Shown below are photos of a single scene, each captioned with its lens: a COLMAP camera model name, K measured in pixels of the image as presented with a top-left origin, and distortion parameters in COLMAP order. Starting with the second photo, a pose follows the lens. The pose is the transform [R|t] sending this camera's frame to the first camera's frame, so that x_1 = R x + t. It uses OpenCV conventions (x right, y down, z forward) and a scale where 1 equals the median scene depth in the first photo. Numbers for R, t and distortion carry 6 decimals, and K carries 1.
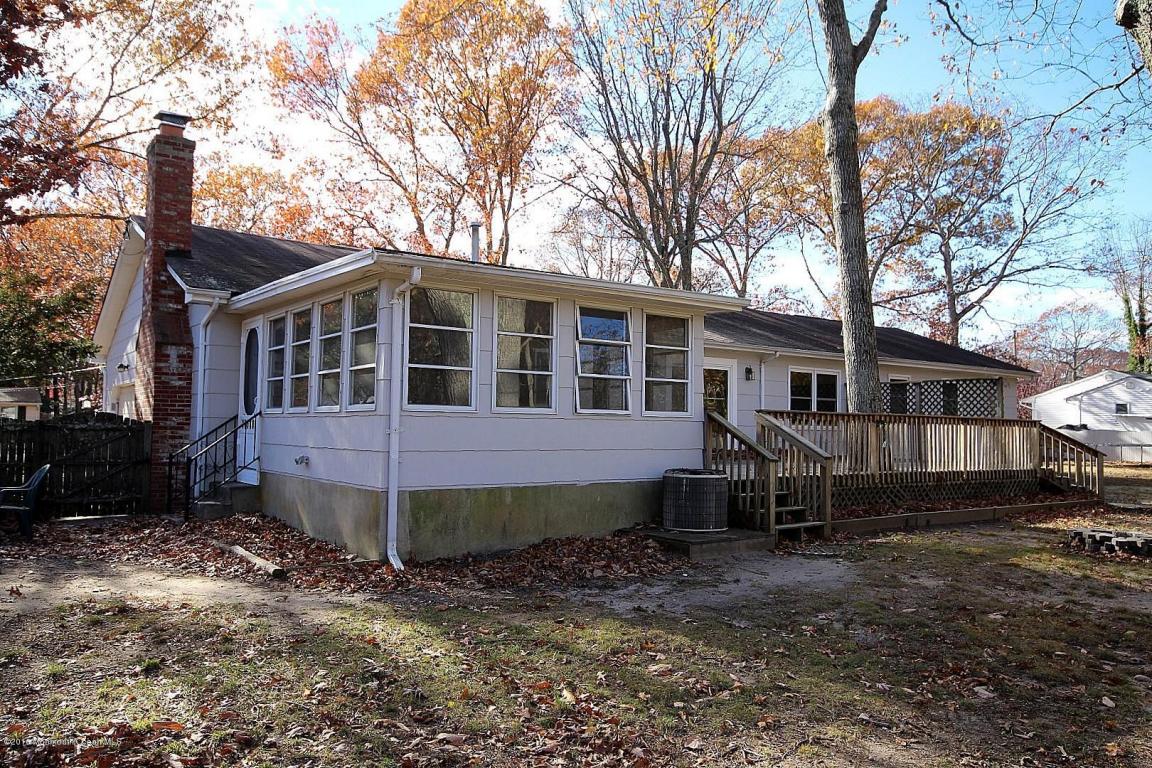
lens RADIAL K [[821.7, 0, 576.5], [0, 821.7, 382.9], [0, 0, 1]] dist [0.037035, 0.000810]
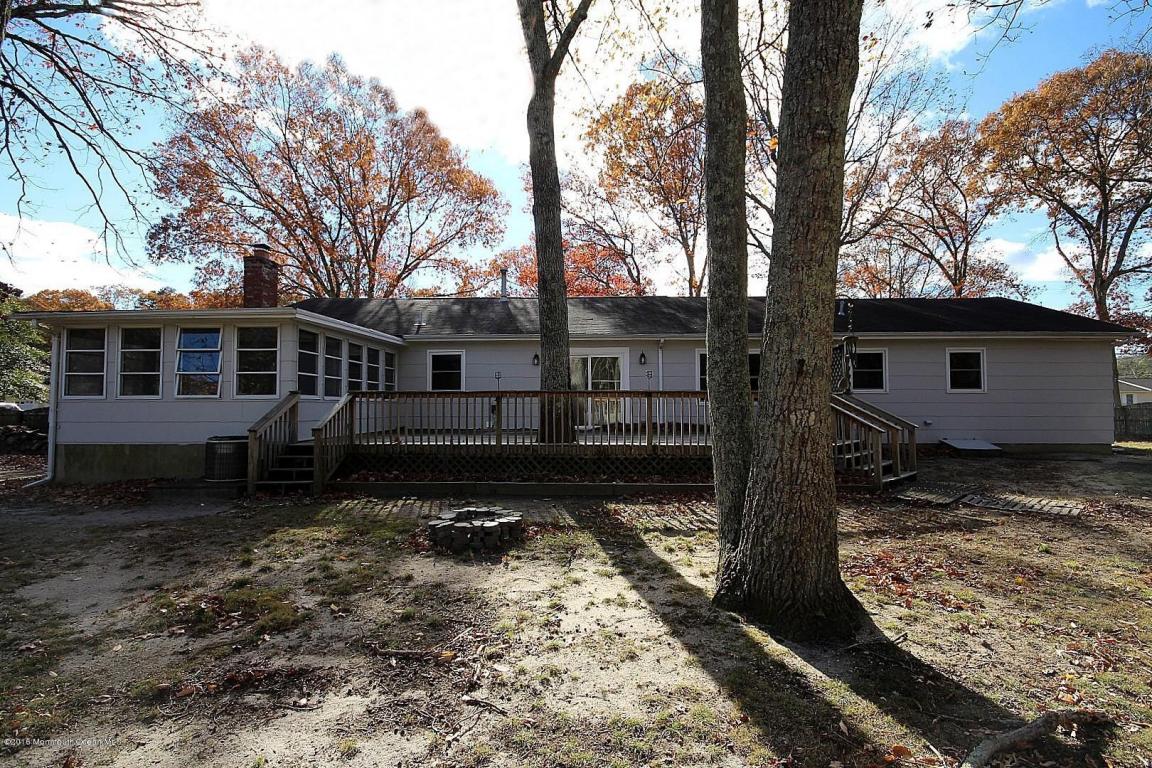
lens RADIAL K [[529.1, 0, 575.9], [0, 529.1, 388.3], [0, 0, 1]] dist [0.002754, 0.000056]
pose [[0.801257, -0.024708, -0.597810, 1.096046], [0.040919, 0.999071, 0.013552, 0.032967], [0.596920, -0.035320, 0.801523, 0.603906]]
